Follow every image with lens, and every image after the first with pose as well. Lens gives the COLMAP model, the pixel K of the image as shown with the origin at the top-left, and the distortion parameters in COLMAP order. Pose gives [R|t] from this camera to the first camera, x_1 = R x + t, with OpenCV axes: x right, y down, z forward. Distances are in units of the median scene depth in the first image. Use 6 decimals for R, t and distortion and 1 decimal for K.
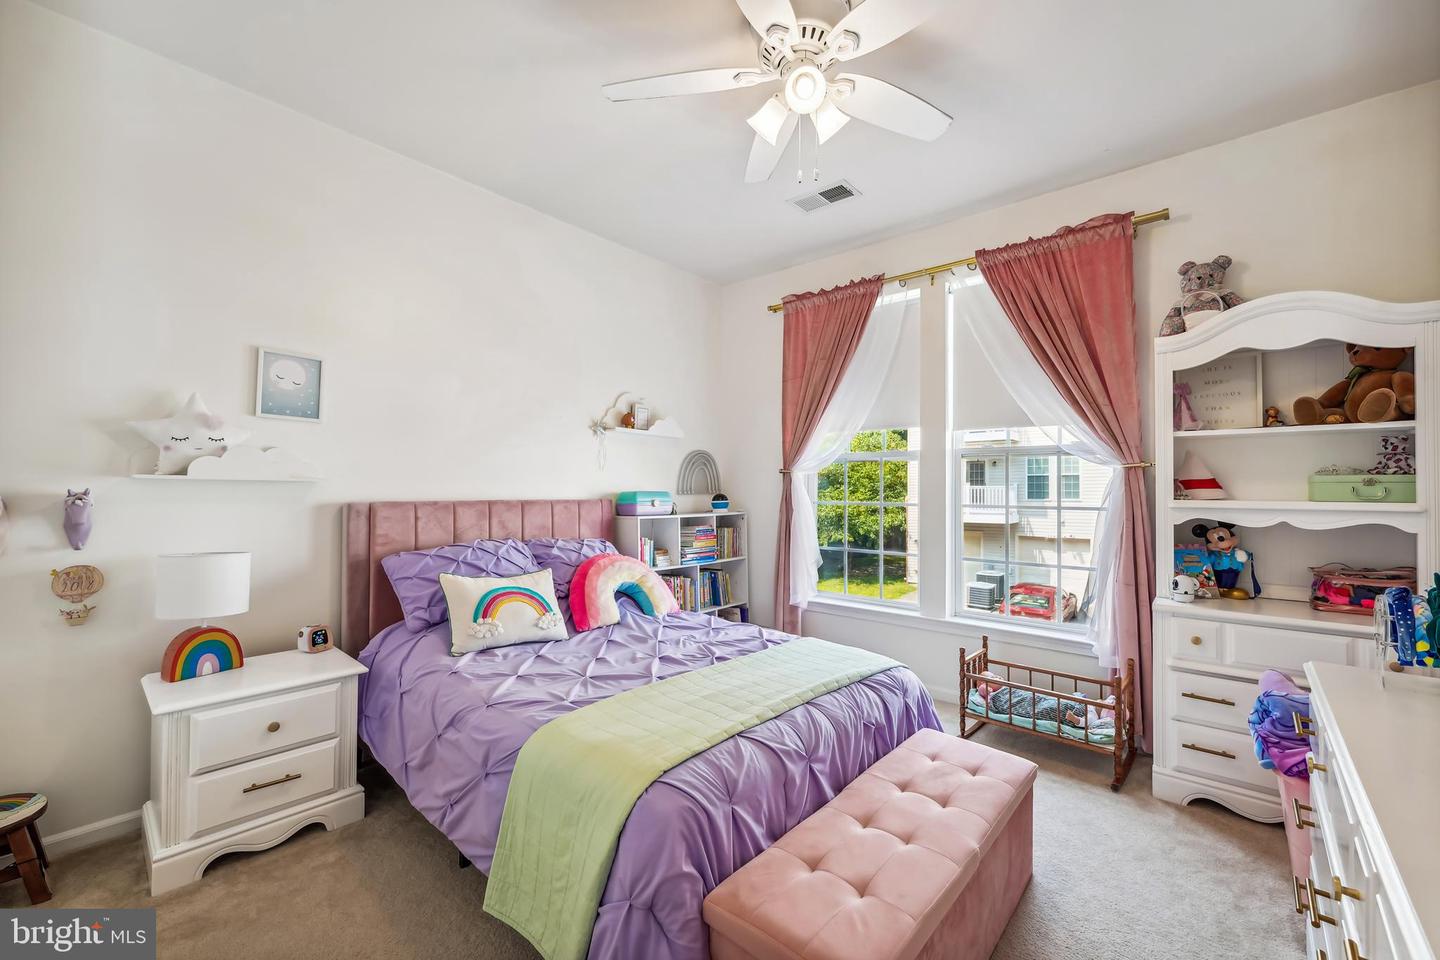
lens RADIAL K [[593.0, 0, 722.9], [0, 593.0, 478.7], [0, 0, 1]] dist [-0.003490, 0.000151]
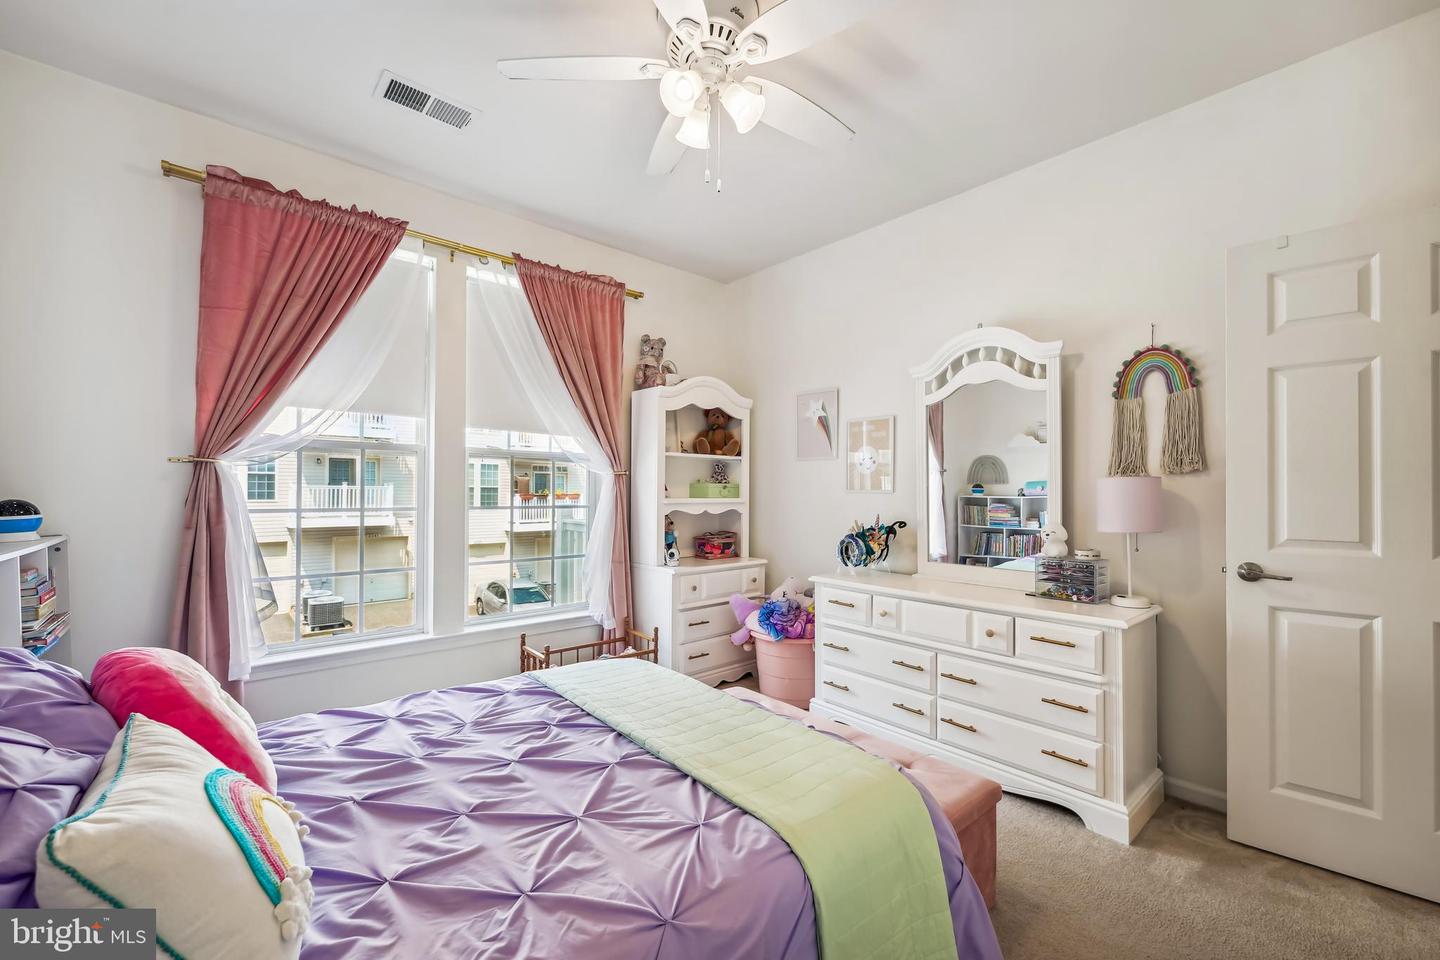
lens RADIAL K [[593.0, 0, 724.0], [0, 593.0, 484.7], [0, 0, 1]] dist [-0.003490, 0.000151]
pose [[0.115020, 0.008368, 0.993328, -0.431991], [-0.019232, 0.999796, -0.006195, 0.005341], [-0.993177, -0.018391, 0.115158, 0.433838]]
